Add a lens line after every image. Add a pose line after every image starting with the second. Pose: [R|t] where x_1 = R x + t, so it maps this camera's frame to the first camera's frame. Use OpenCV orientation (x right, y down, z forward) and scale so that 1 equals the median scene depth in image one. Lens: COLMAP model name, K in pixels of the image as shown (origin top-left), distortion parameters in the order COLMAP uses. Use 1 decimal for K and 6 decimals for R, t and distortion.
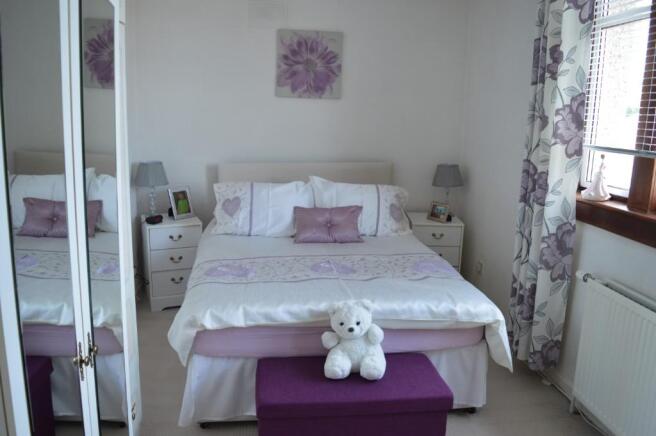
lens RADIAL K [[523.5, 0, 326.9], [0, 523.5, 218.0], [0, 0, 1]] dist [-0.094906, 0.023728]
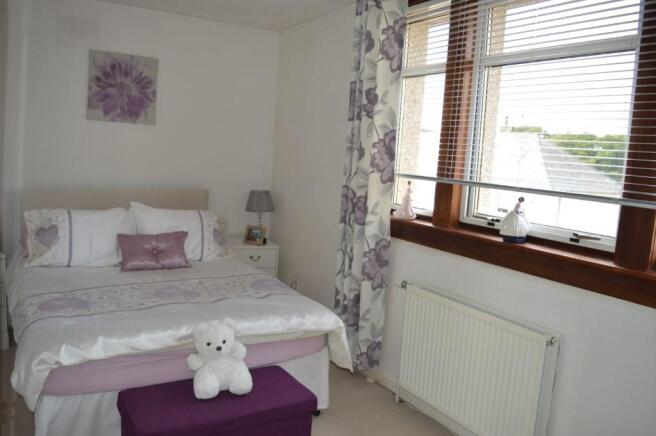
lens RADIAL K [[523.5, 0, 325.4], [0, 523.5, 217.8], [0, 0, 1]] dist [-0.094906, 0.023728]
pose [[0.903323, -0.017535, 0.428602, -0.158326], [0.040994, 0.998120, -0.045564, 0.009470], [-0.426997, 0.058729, 0.902344, -0.024273]]
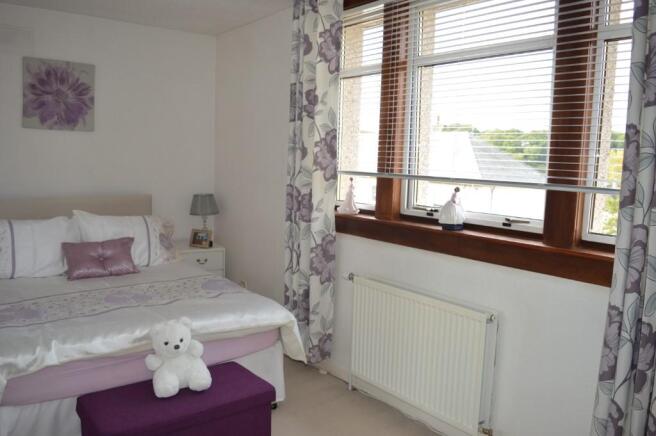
lens RADIAL K [[523.5, 0, 326.3], [0, 523.5, 218.4], [0, 0, 1]] dist [-0.094906, 0.023728]
pose [[0.844720, -0.055546, 0.532319, -0.190498], [0.092367, 0.994806, -0.042770, 0.023265], [-0.527178, 0.085297, 0.845463, -0.048258]]
